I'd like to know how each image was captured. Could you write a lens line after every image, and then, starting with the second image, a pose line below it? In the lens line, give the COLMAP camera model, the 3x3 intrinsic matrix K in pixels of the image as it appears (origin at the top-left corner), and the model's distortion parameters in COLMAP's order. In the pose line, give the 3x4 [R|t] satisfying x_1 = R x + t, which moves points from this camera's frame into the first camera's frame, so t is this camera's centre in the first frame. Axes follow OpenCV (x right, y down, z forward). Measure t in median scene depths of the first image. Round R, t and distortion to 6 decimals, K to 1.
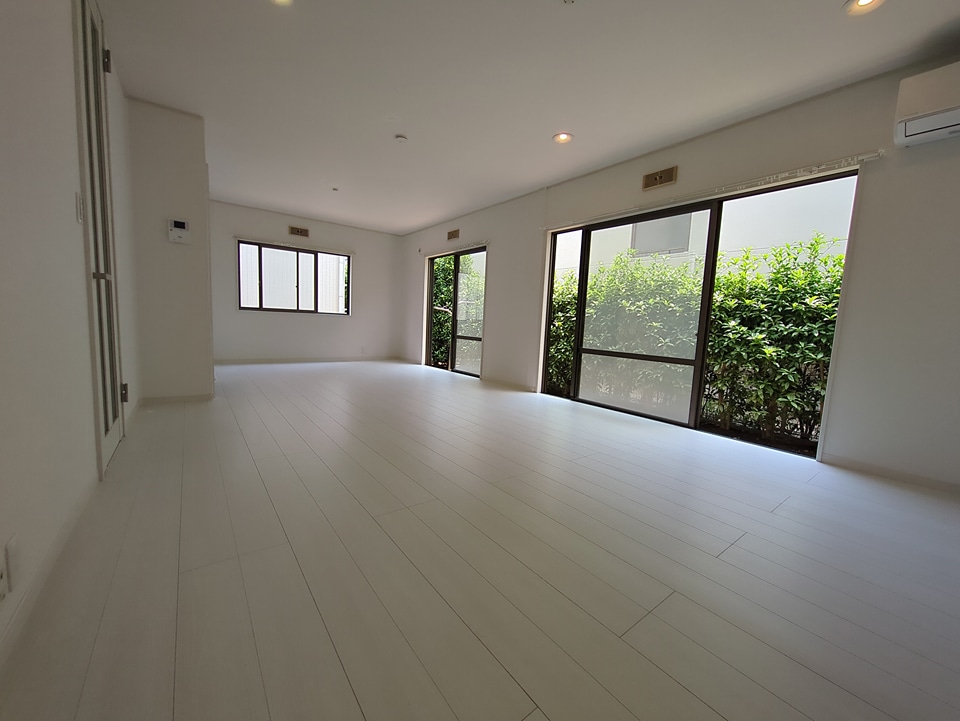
lens RADIAL K [[382.2, 0, 480.0], [0, 382.2, 359.1], [0, 0, 1]] dist [0.013115, -0.001190]
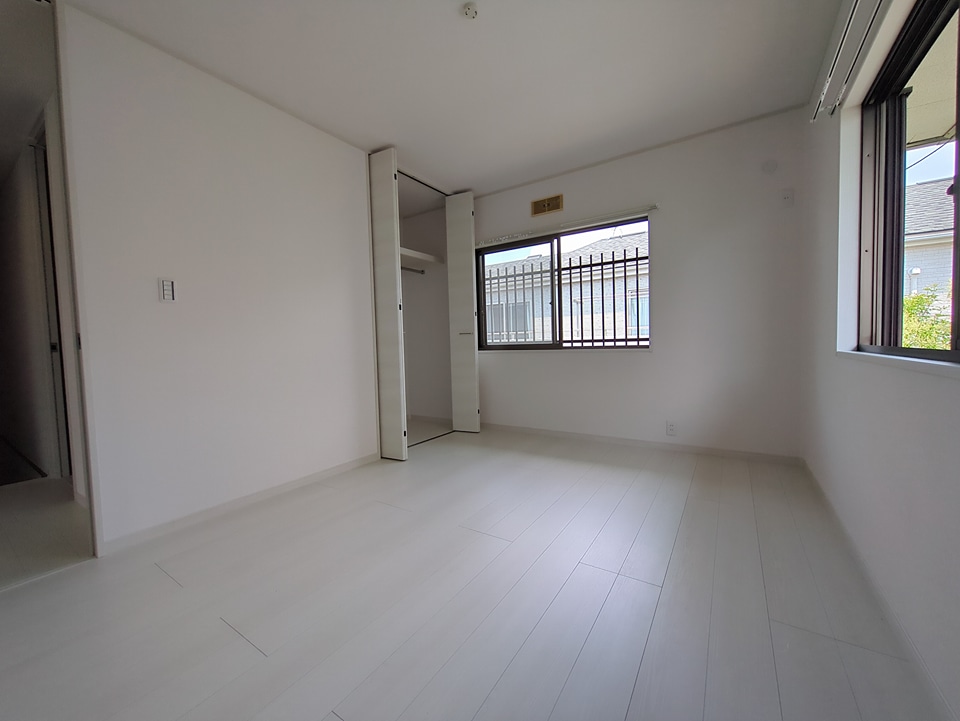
lens RADIAL K [[382.2, 0, 478.6], [0, 382.2, 358.0], [0, 0, 1]] dist [0.013115, -0.001190]
pose [[0.940081, -0.074100, 0.332801, -0.088327], [0.098617, 0.993470, -0.057369, -0.015743], [-0.326376, 0.086752, 0.941251, 0.116110]]
